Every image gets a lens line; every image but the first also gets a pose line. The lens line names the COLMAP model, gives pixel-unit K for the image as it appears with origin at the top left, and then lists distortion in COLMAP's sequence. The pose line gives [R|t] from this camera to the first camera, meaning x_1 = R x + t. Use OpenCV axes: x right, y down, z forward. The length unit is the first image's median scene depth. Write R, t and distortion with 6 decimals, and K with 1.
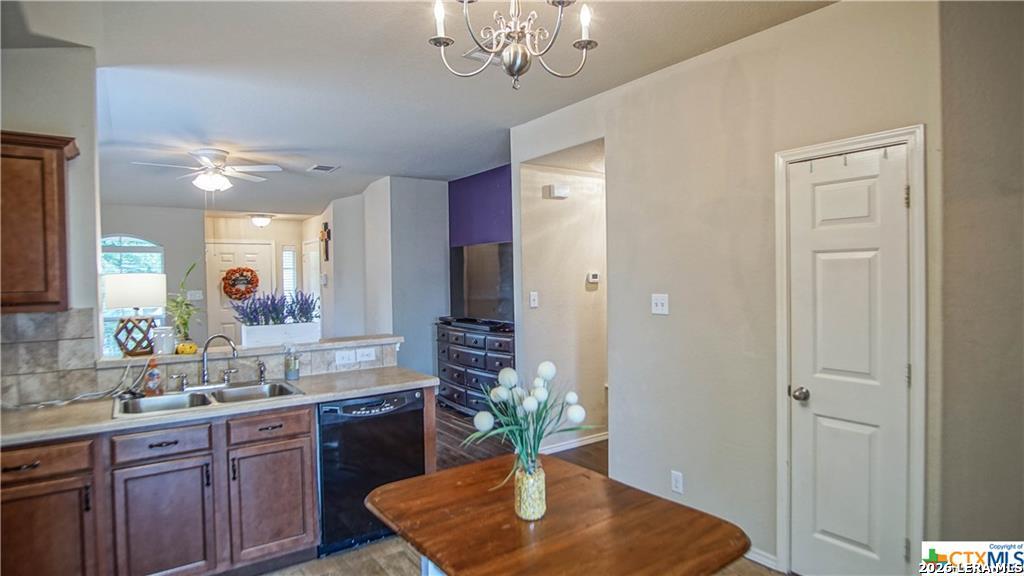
lens RADIAL K [[552.7, 0, 514.6], [0, 552.7, 287.4], [0, 0, 1]] dist [-0.015500, 0.003270]
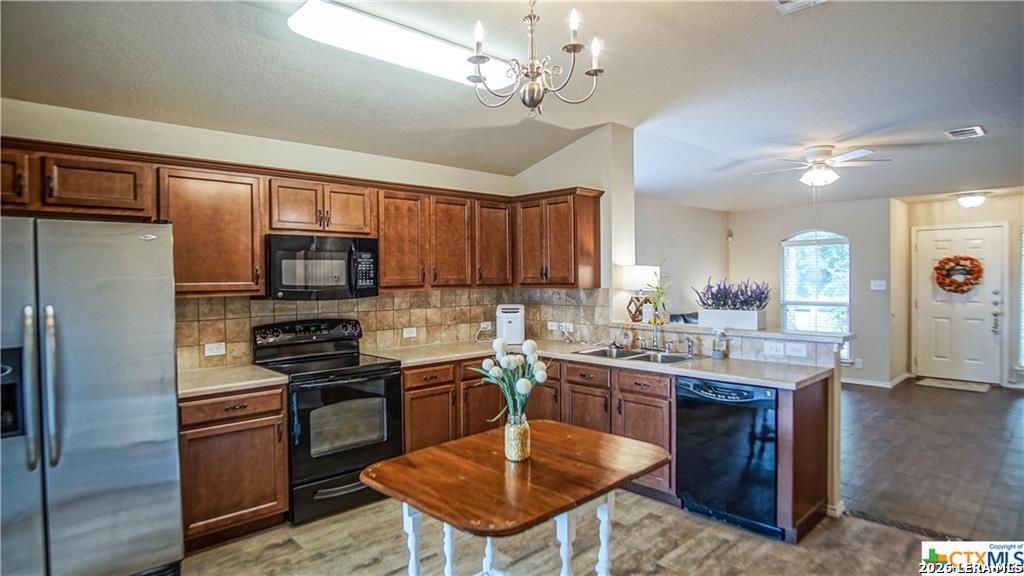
lens RADIAL K [[552.7, 0, 511.1], [0, 552.7, 287.6], [0, 0, 1]] dist [-0.015500, 0.003270]
pose [[0.146829, 0.034960, -0.988544, 0.308836], [-0.014167, 0.999347, 0.033238, -0.004808], [0.989060, 0.009125, 0.147229, 0.195120]]
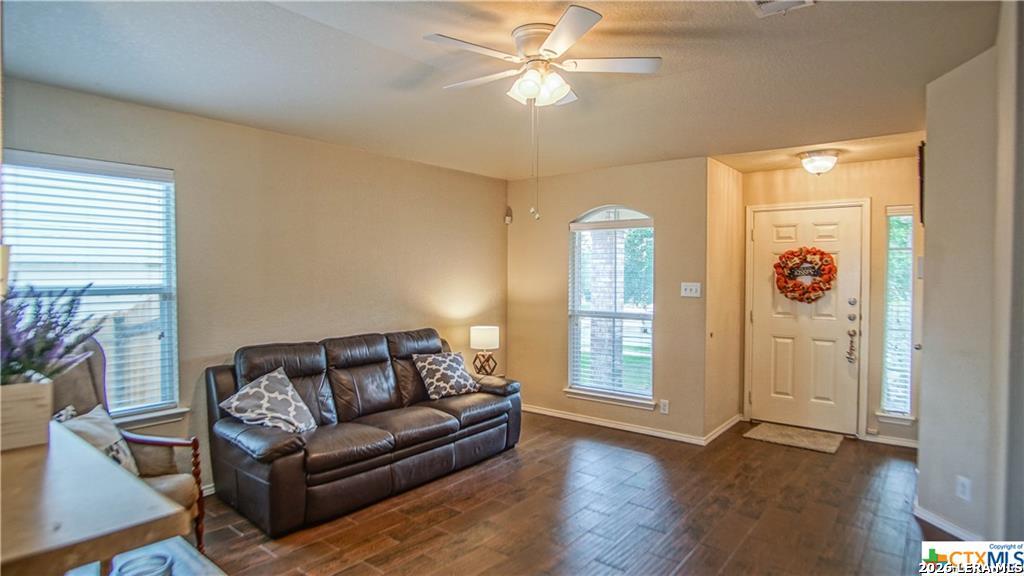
lens RADIAL K [[552.7, 0, 515.5], [0, 552.7, 288.7], [0, 0, 1]] dist [-0.015500, 0.003270]
pose [[0.284239, 0.046387, -0.957631, -0.006918], [-0.029196, 0.998784, 0.039714, -0.007118], [0.958309, 0.016671, 0.285248, 0.613281]]
